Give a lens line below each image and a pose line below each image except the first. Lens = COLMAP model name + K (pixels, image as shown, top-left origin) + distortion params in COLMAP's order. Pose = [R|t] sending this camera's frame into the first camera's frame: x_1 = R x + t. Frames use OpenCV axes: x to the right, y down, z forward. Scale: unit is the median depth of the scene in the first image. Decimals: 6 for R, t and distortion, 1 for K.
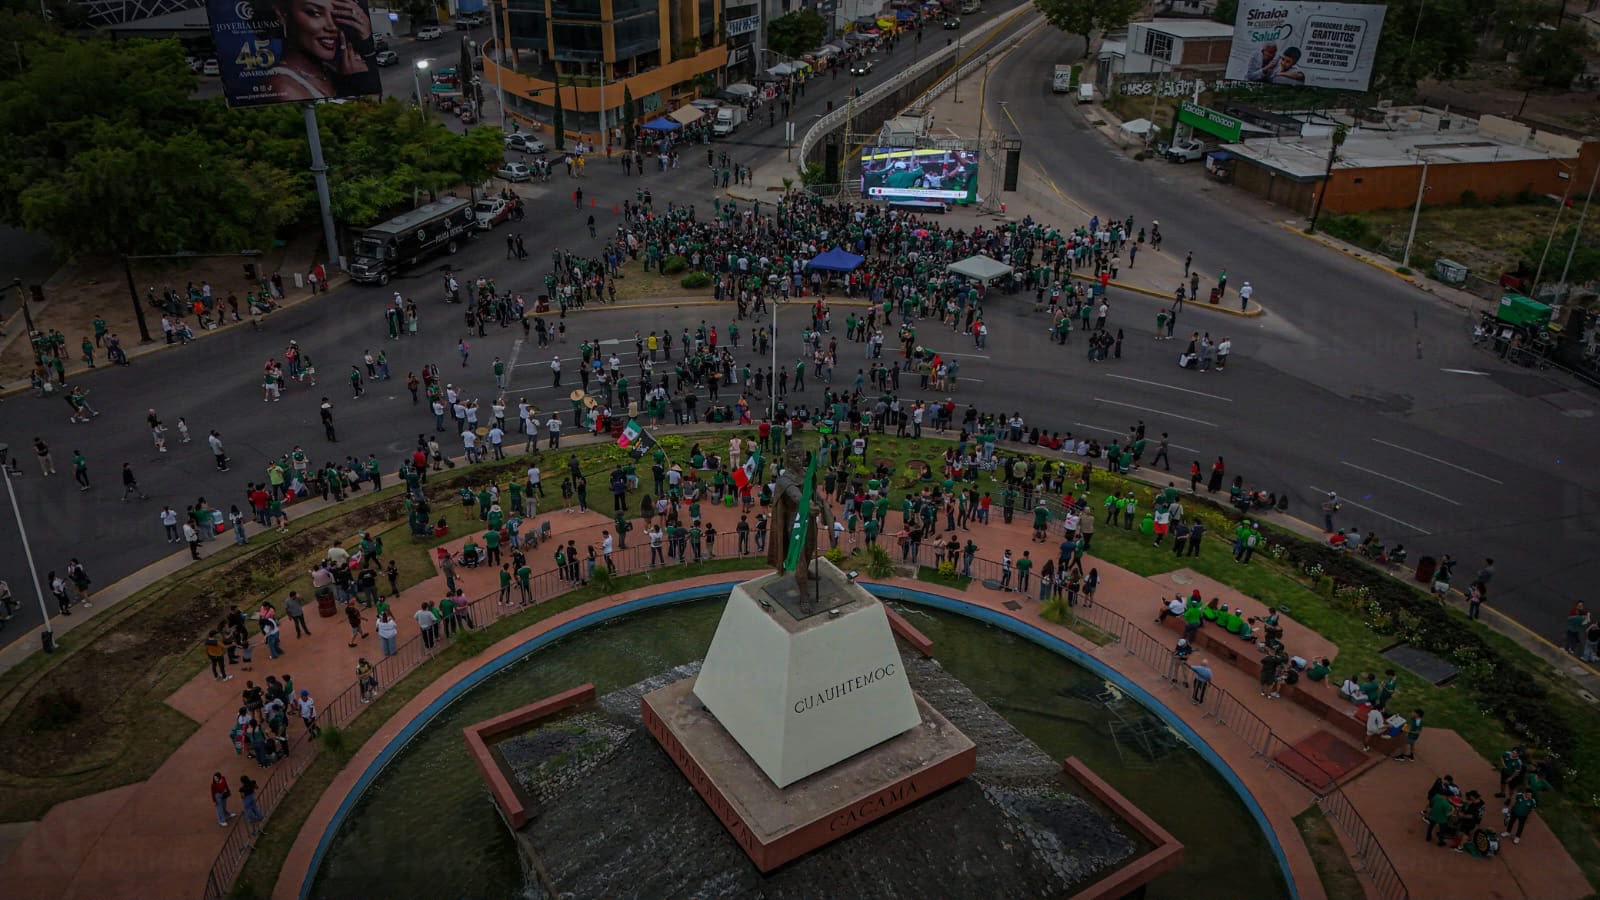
lens RADIAL K [[1182.5, 0, 796.4], [0, 1182.5, 448.6], [0, 0, 1]] dist [0.068012, -0.044890]
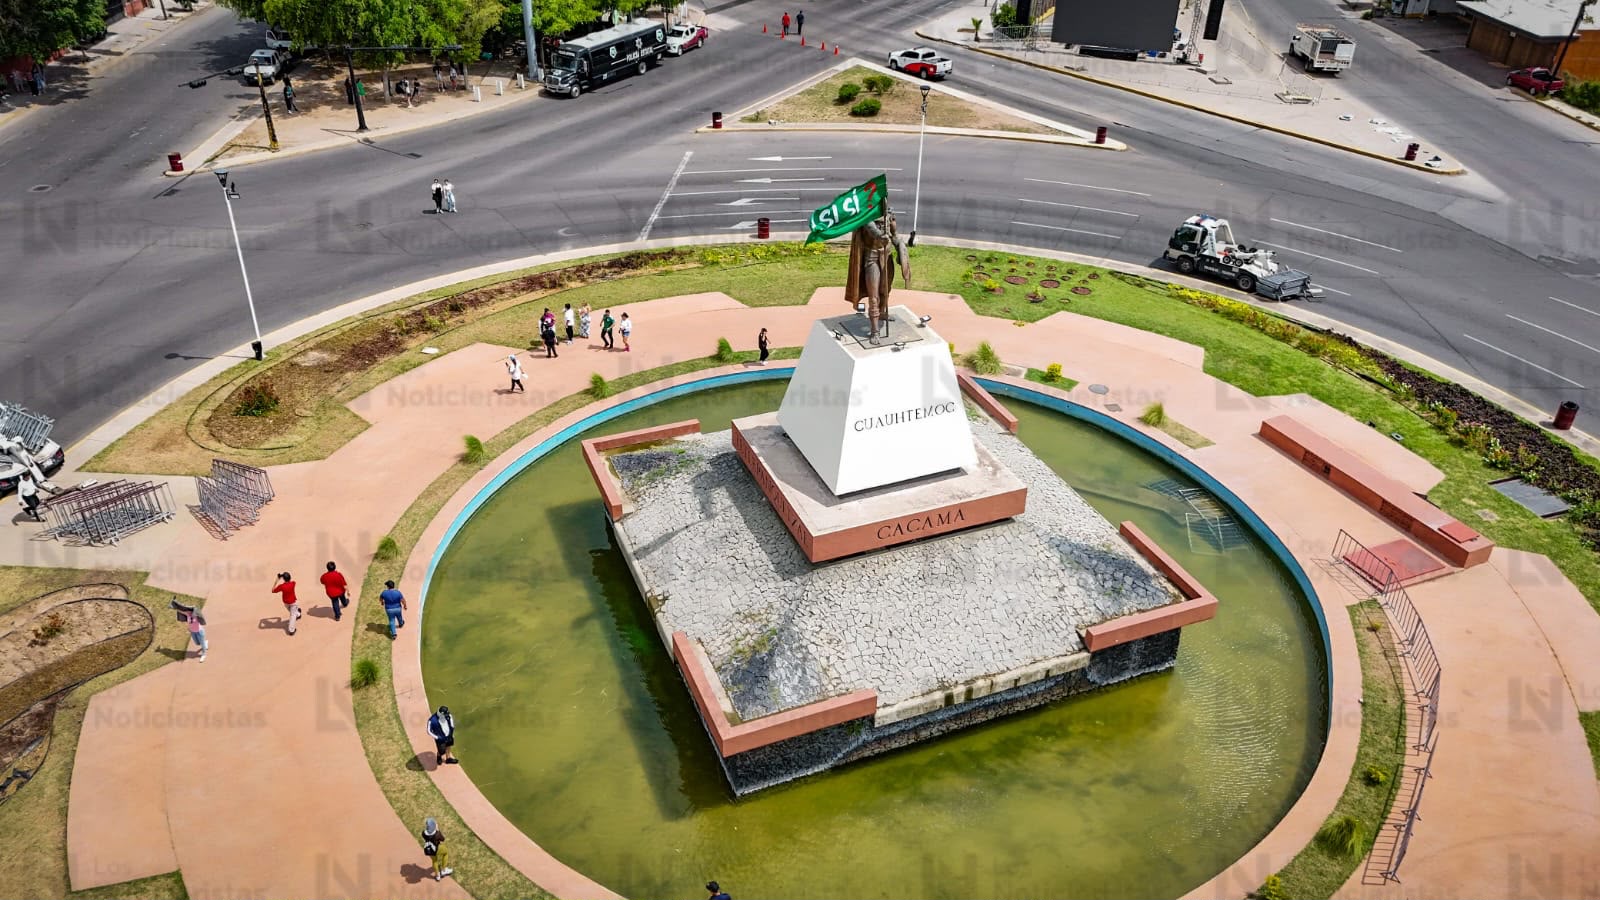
lens RADIAL K [[1182.5, 0, 812.8], [0, 1182.5, 459.5], [0, 0, 1]] dist [0.068012, -0.044890]
pose [[0.983702, 0.095344, -0.152448, 0.061996], [-0.080684, 0.991748, 0.099627, 0.067980], [0.160689, -0.085704, 0.983277, -0.041495]]
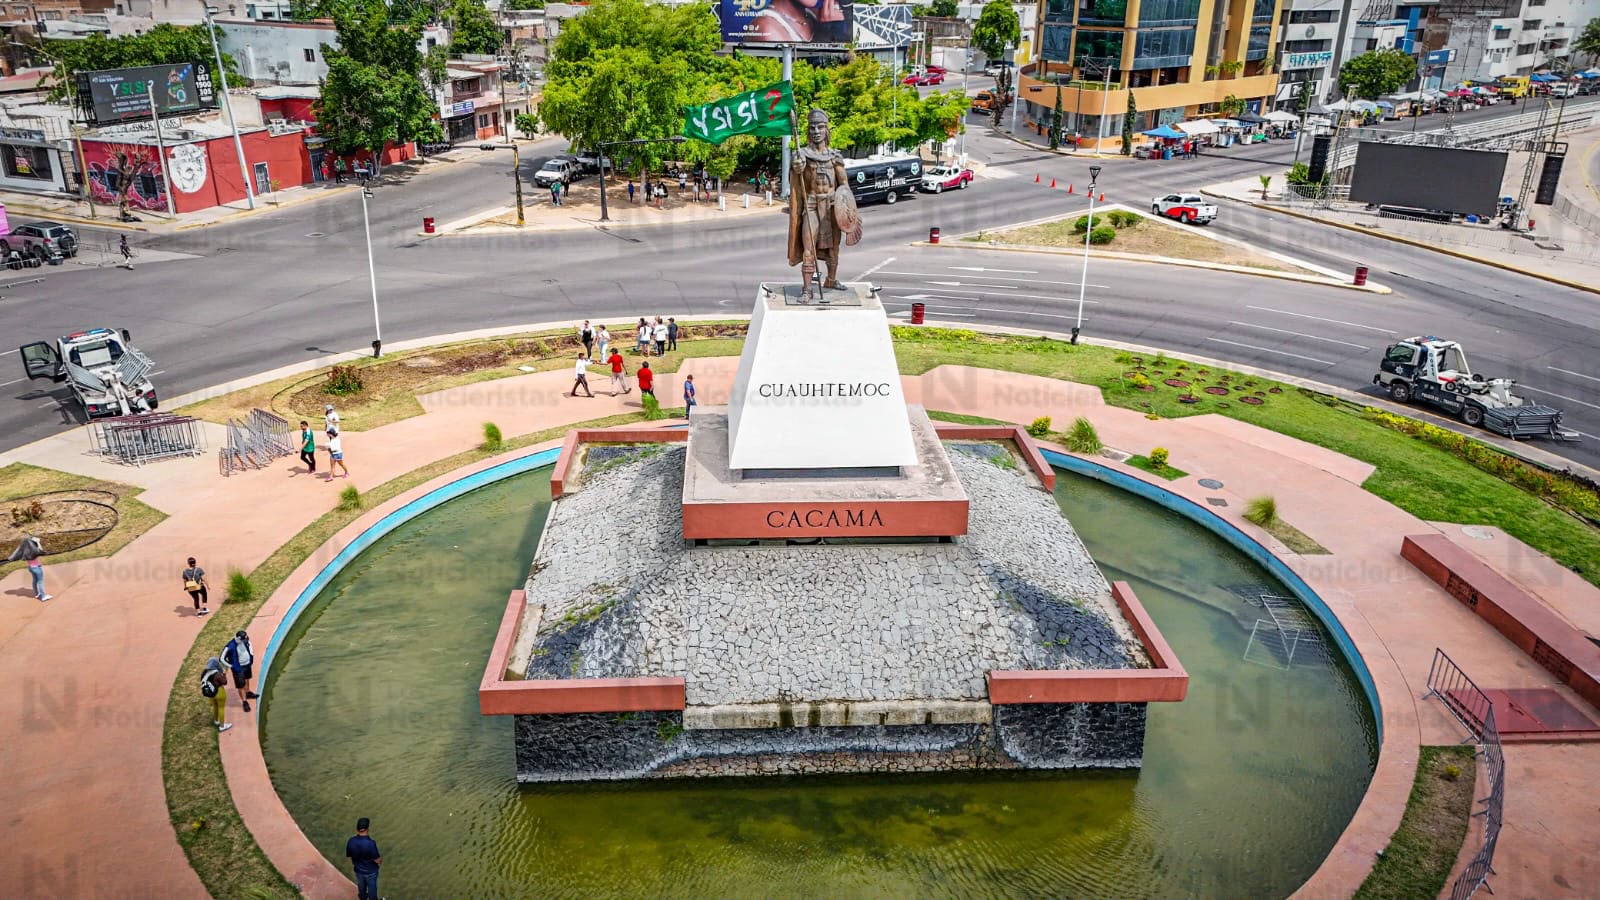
lens RADIAL K [[1182.5, 0, 837.0], [0, 1182.5, 474.7], [0, 0, 1]] dist [0.068012, -0.044890]
pose [[0.871318, 0.180434, -0.456343, 0.235034], [-0.220275, 0.974804, -0.035152, 0.144451], [0.438503, 0.131149, 0.889109, 0.093363]]
